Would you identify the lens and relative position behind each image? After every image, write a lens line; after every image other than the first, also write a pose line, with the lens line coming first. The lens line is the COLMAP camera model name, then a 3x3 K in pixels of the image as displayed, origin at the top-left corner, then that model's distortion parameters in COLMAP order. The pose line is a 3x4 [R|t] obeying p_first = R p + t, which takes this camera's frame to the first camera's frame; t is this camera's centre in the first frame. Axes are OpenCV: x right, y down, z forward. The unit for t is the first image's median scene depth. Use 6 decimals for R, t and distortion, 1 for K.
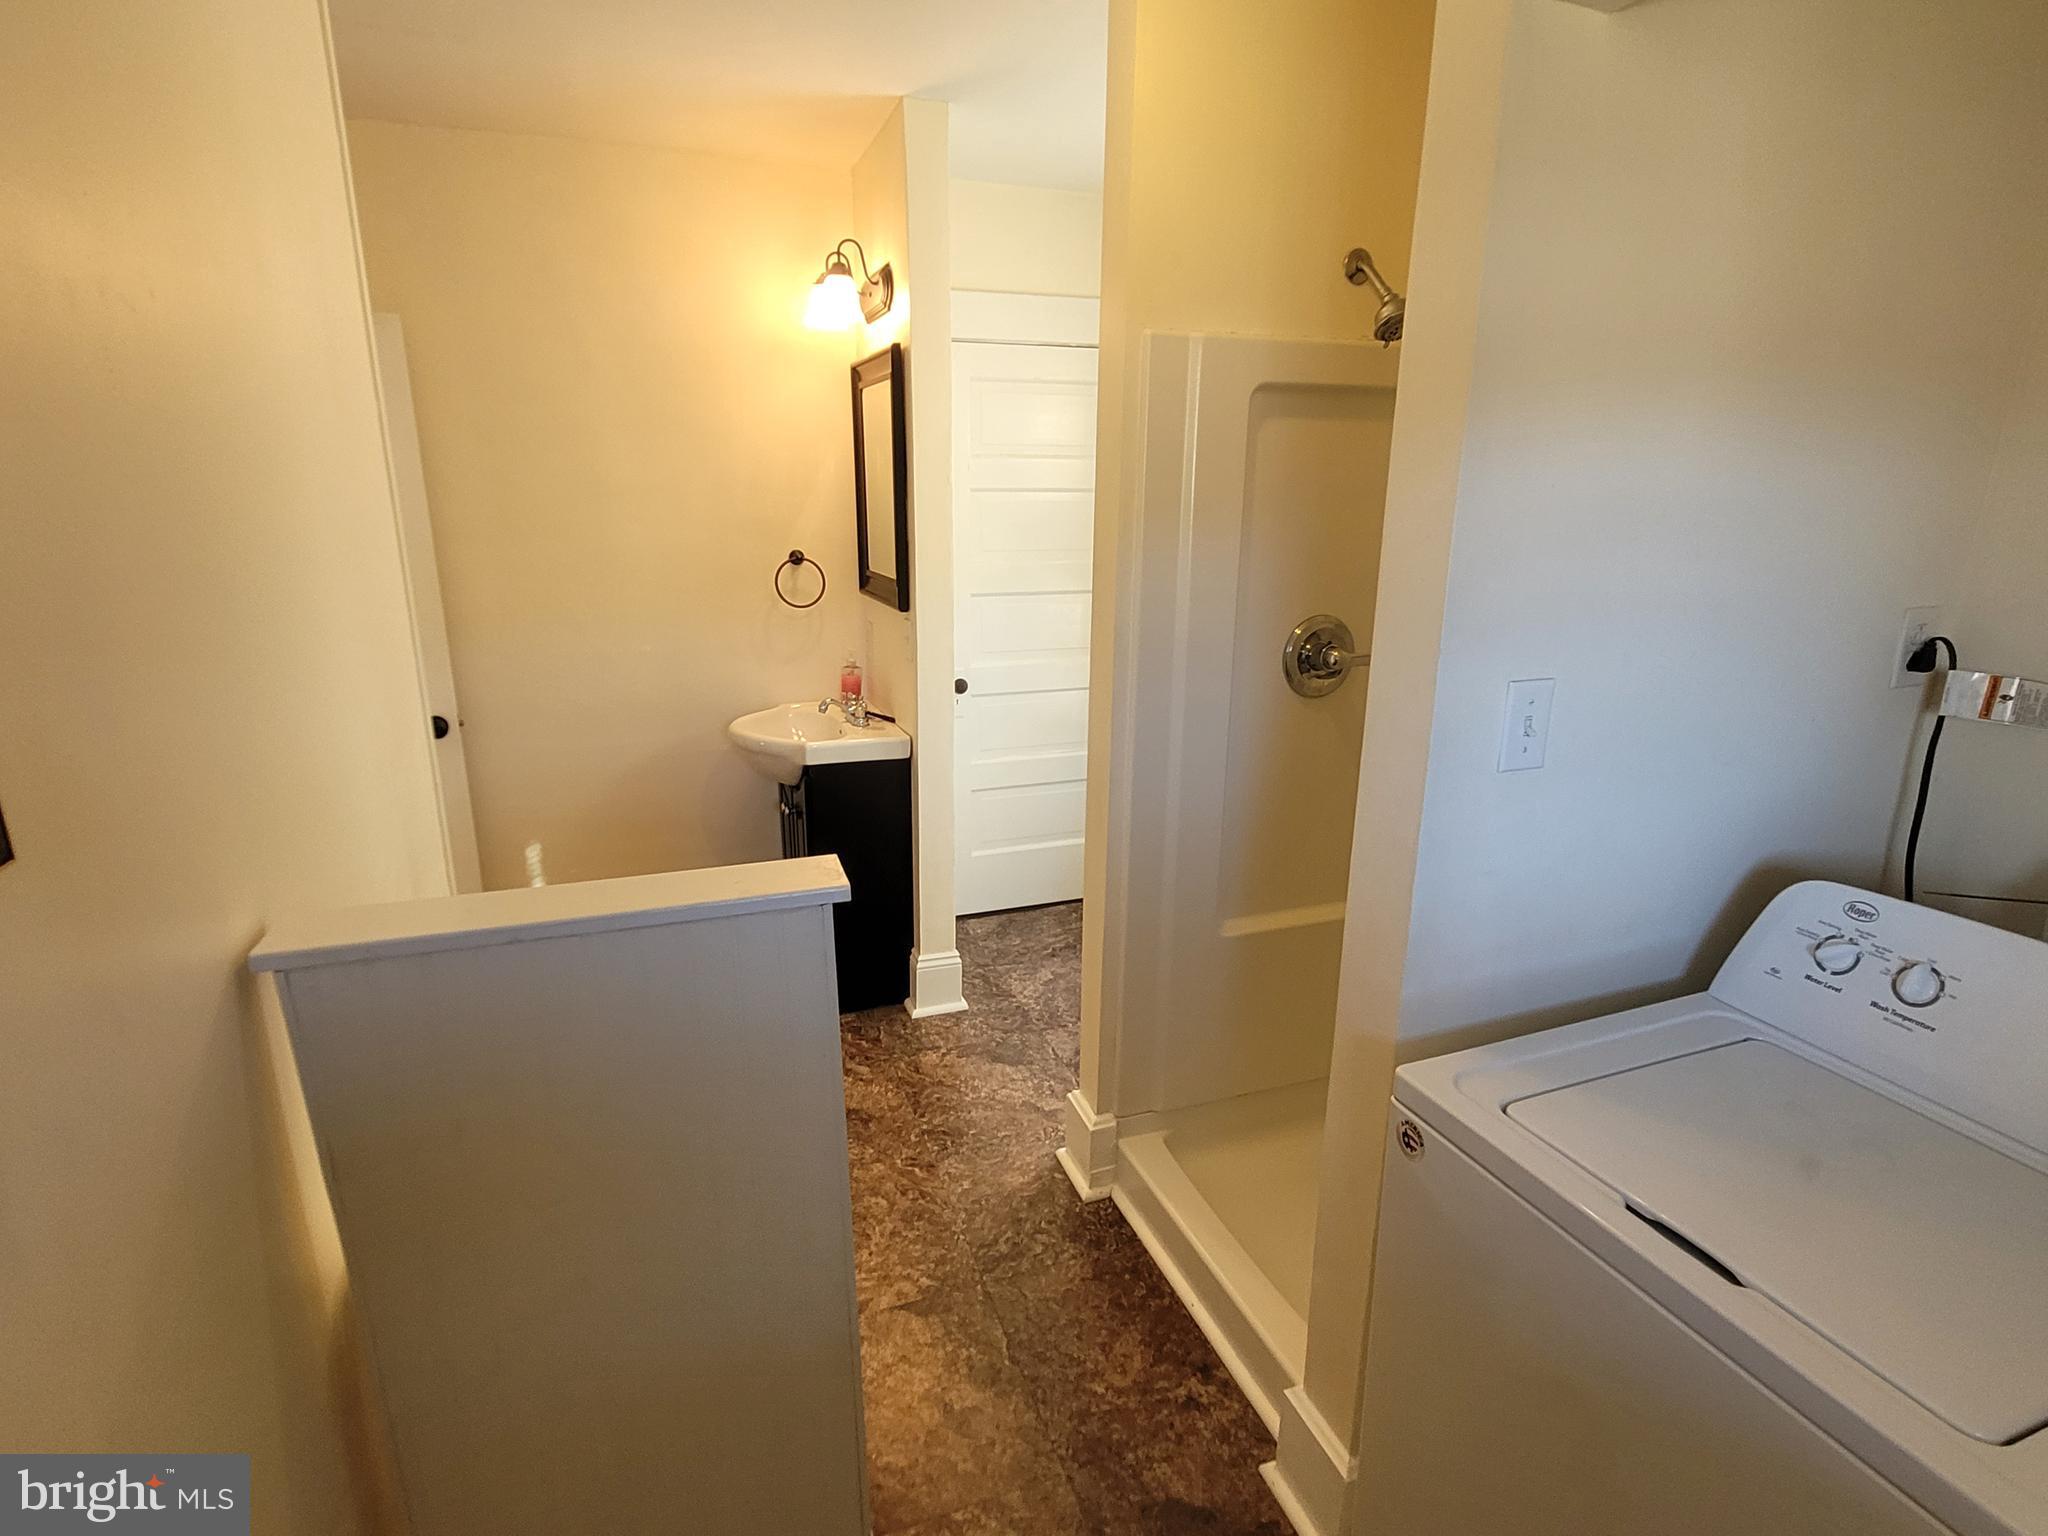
lens RADIAL K [[1033.7, 0, 1022.4], [0, 1033.7, 765.6], [0, 0, 1]] dist [-0.001818, 0.000160]
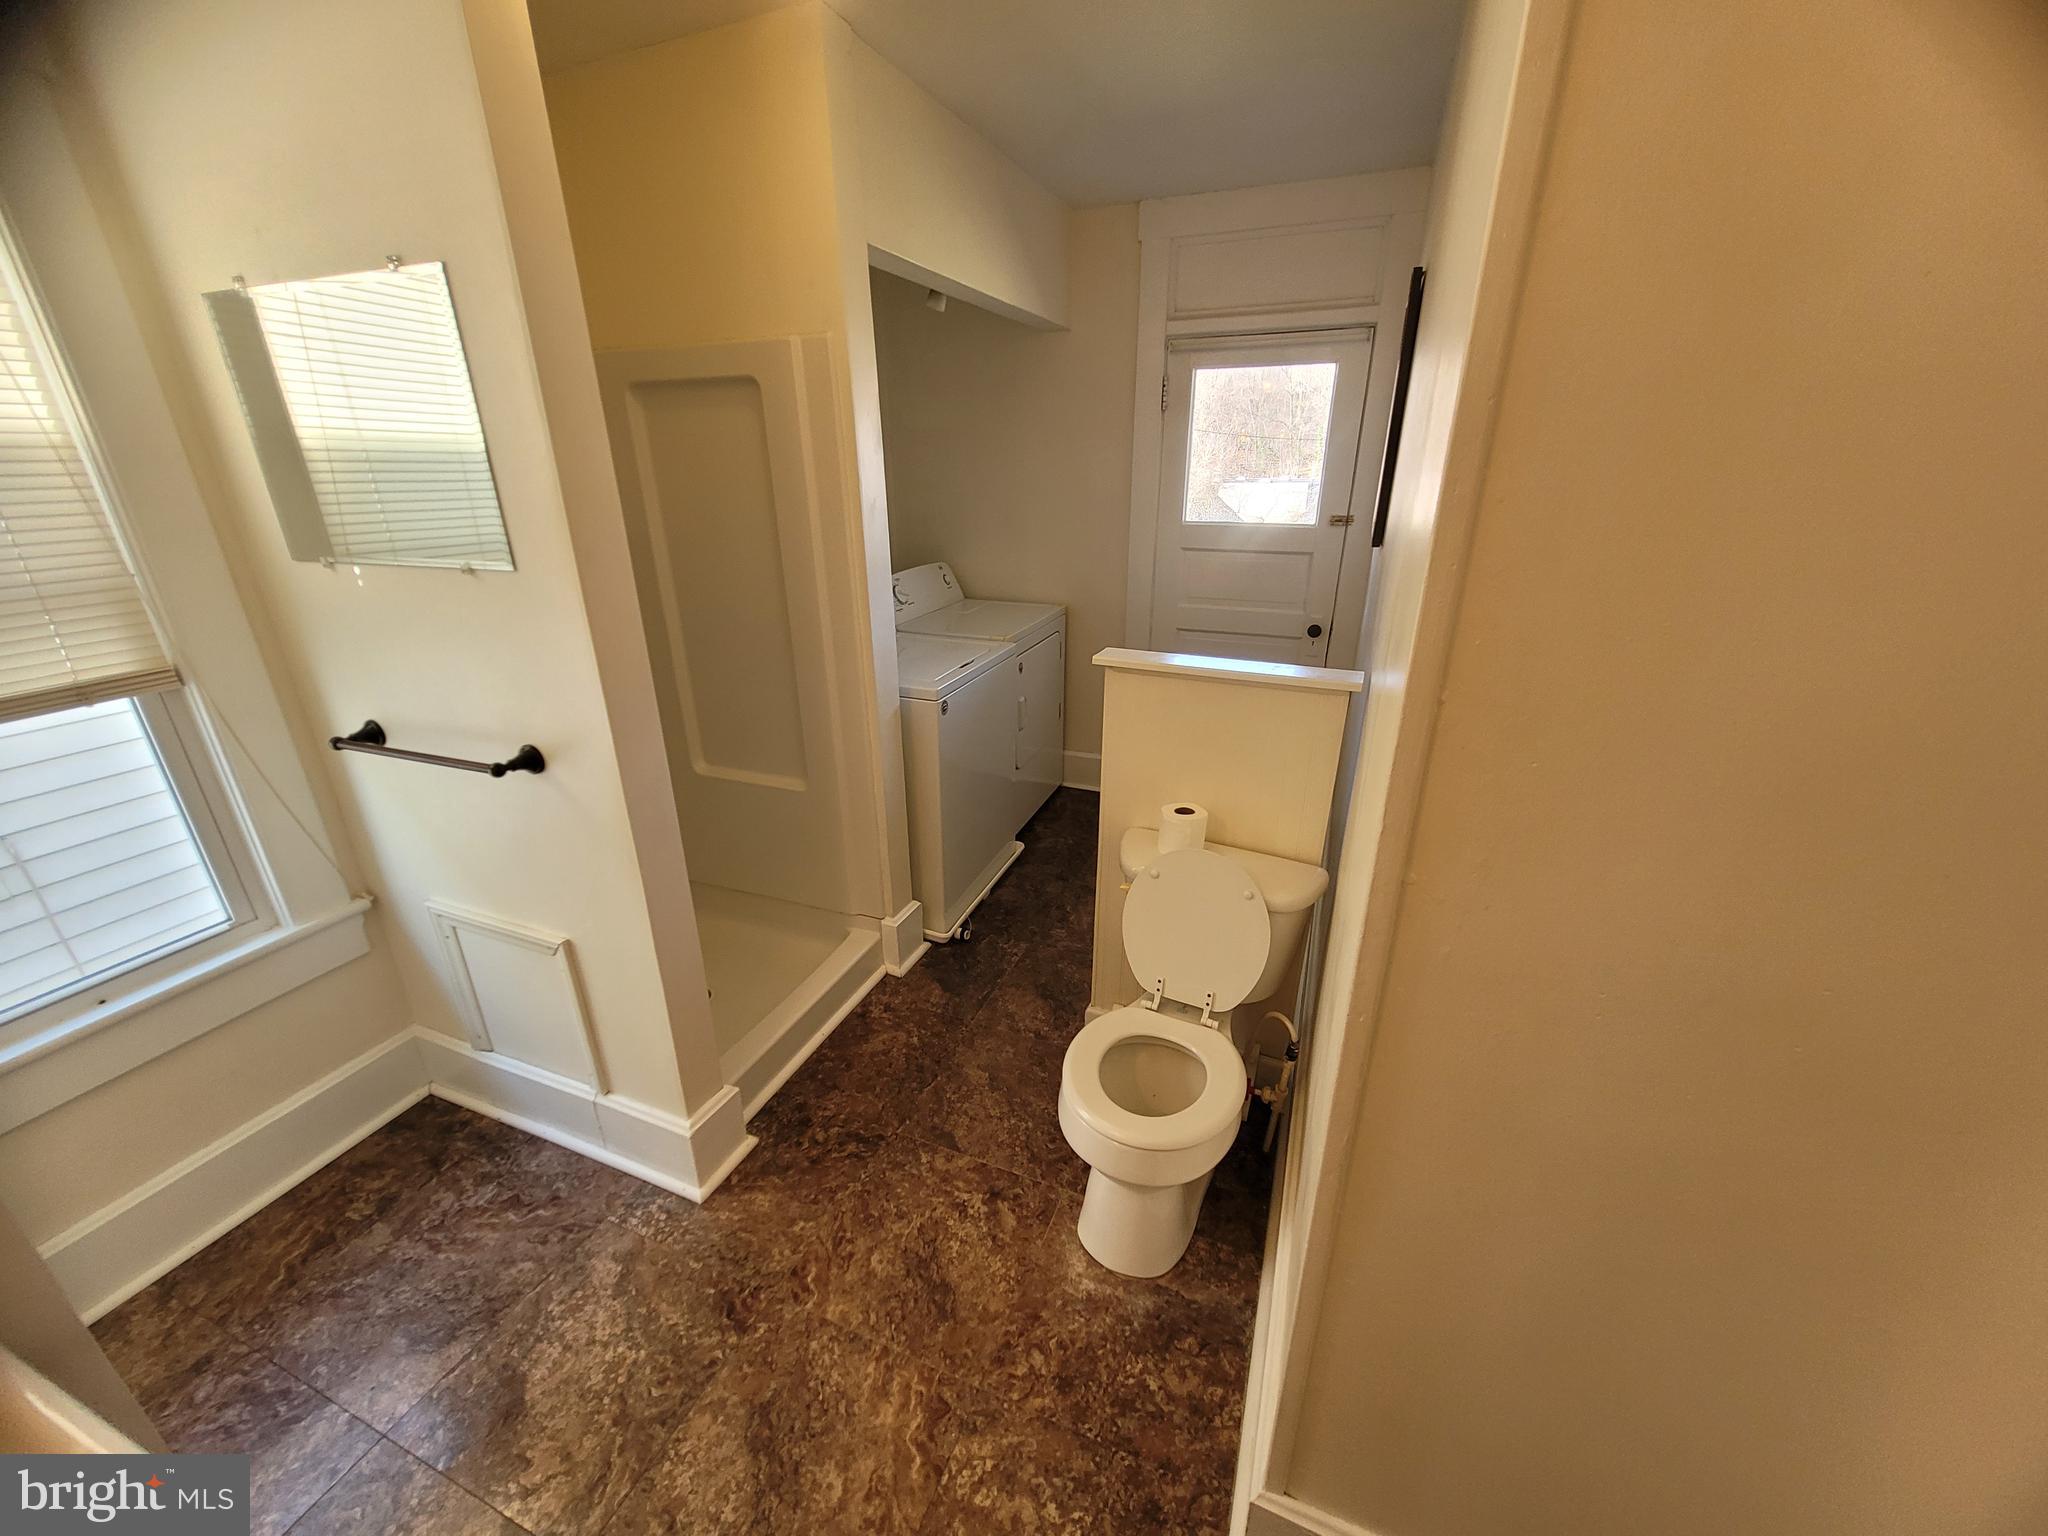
lens RADIAL K [[798.7, 0, 1019.6], [0, 798.7, 783.2], [0, 0, 1]] dist [-0.000965, 0.001353]
pose [[-0.741733, -0.252403, 0.621390, -0.629130], [0.175939, 0.820817, 0.543420, -0.324229], [-0.647208, 0.512399, -0.564419, 1.220127]]
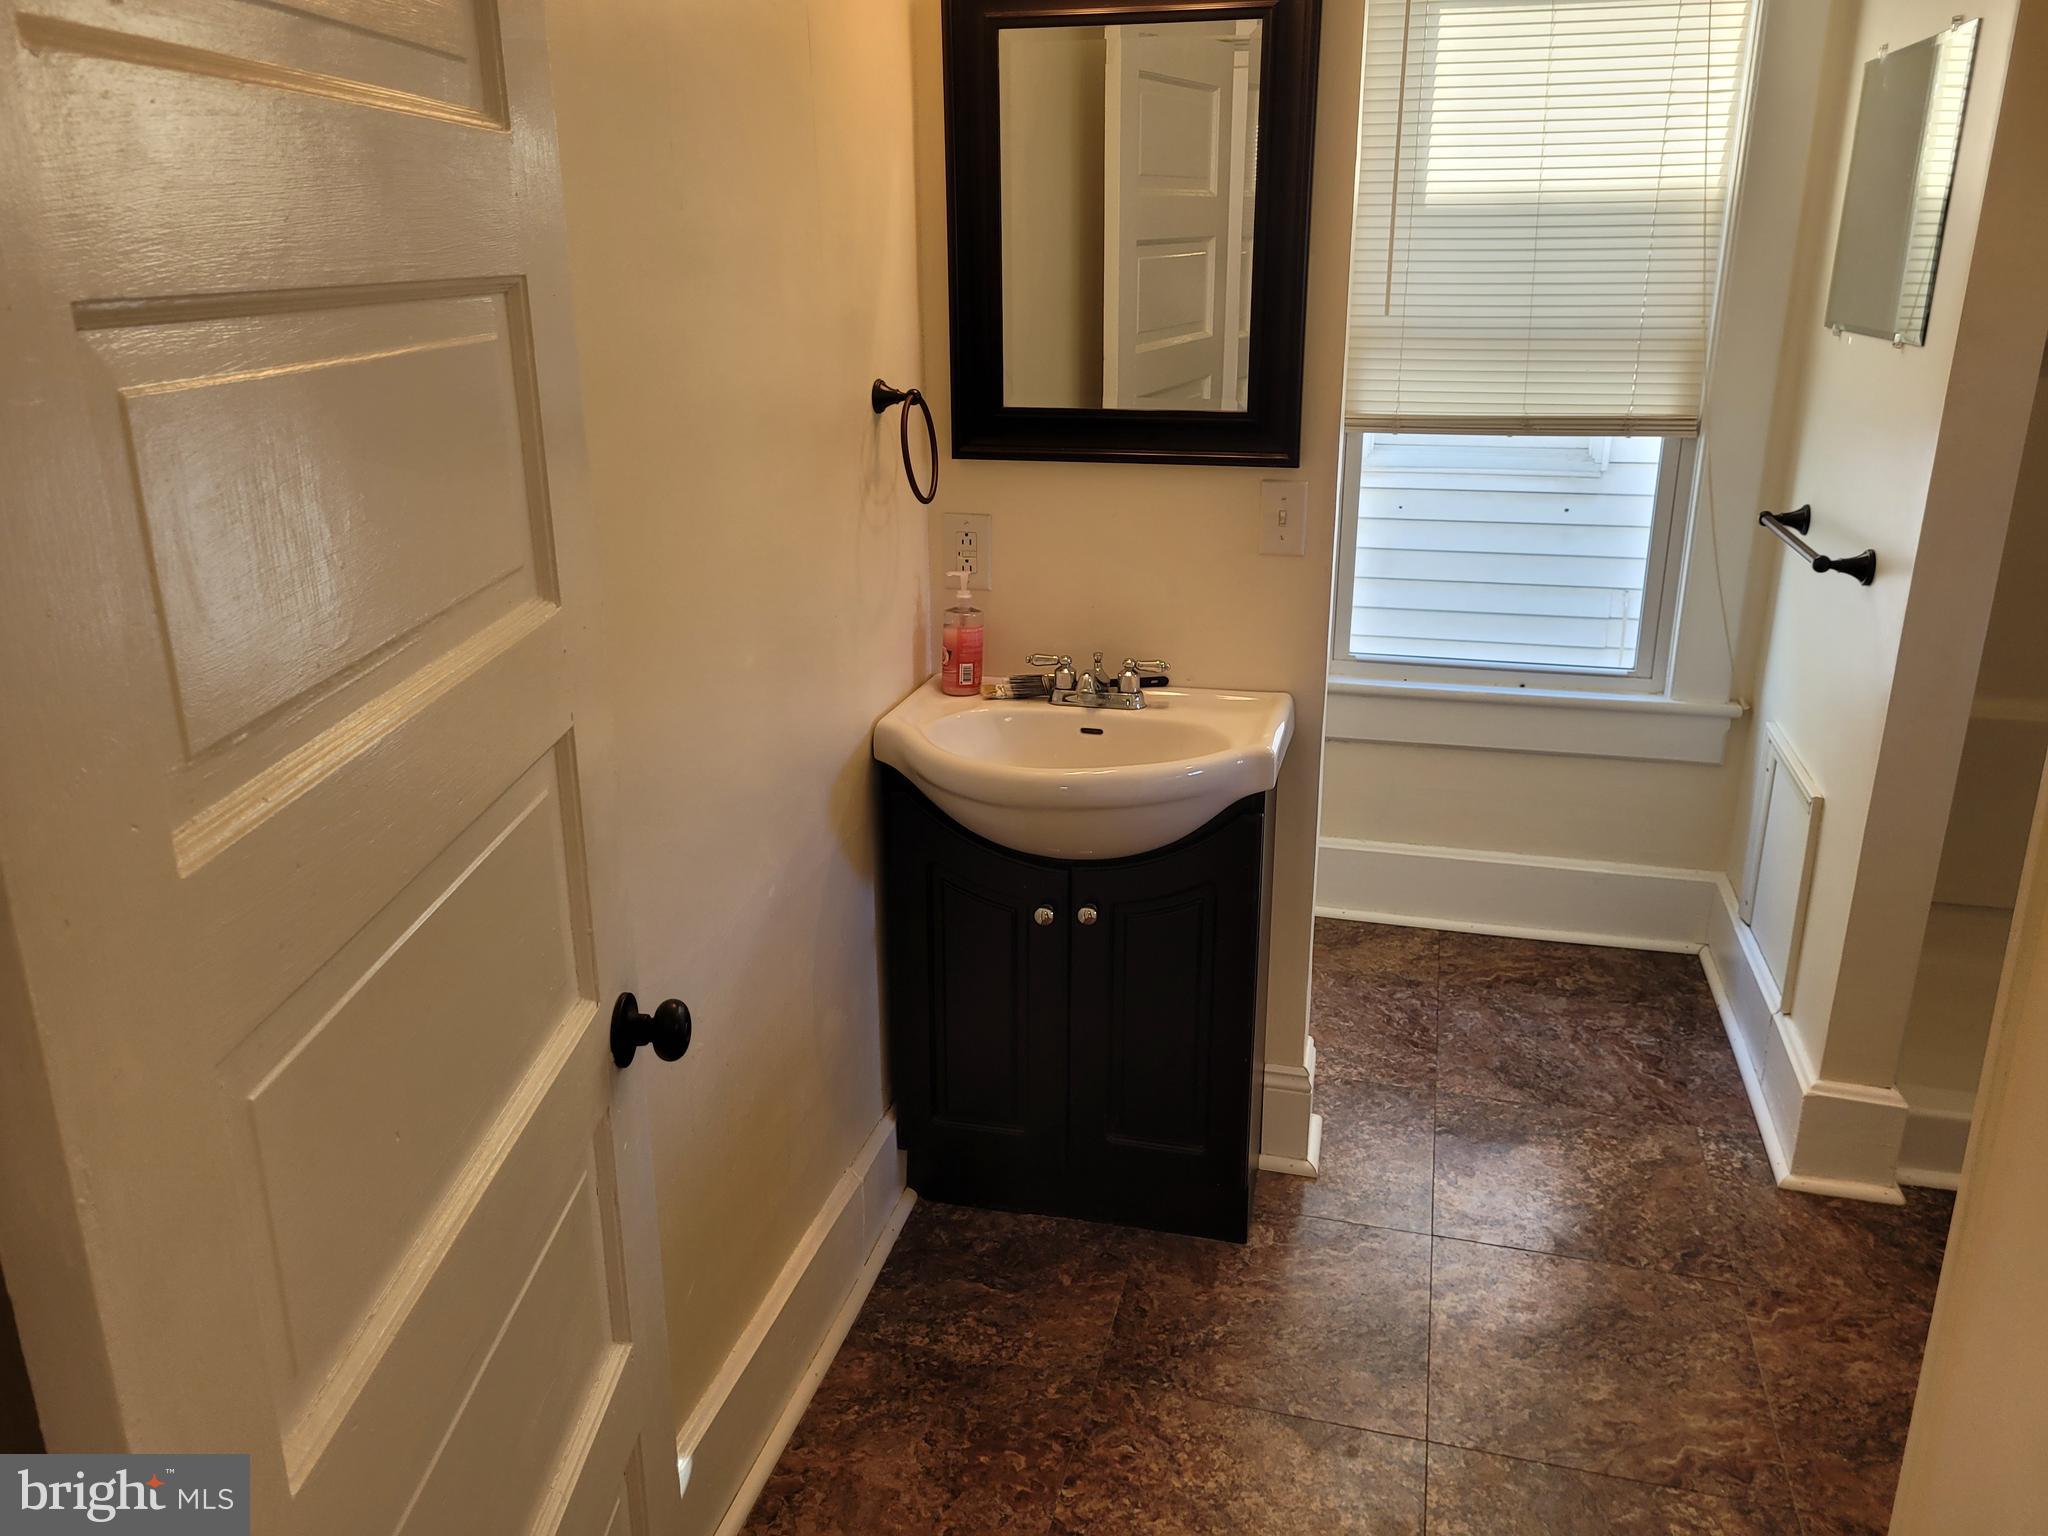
lens RADIAL K [[1527.7, 0, 1020.3], [0, 1527.7, 762.5], [0, 0, 1]] dist [0.021185, -0.014605]
pose [[0.572598, -0.276507, 0.771800, -1.172939], [0.222239, 0.958510, 0.178519, -0.239627], [-0.789140, 0.069304, 0.610291, 0.892414]]
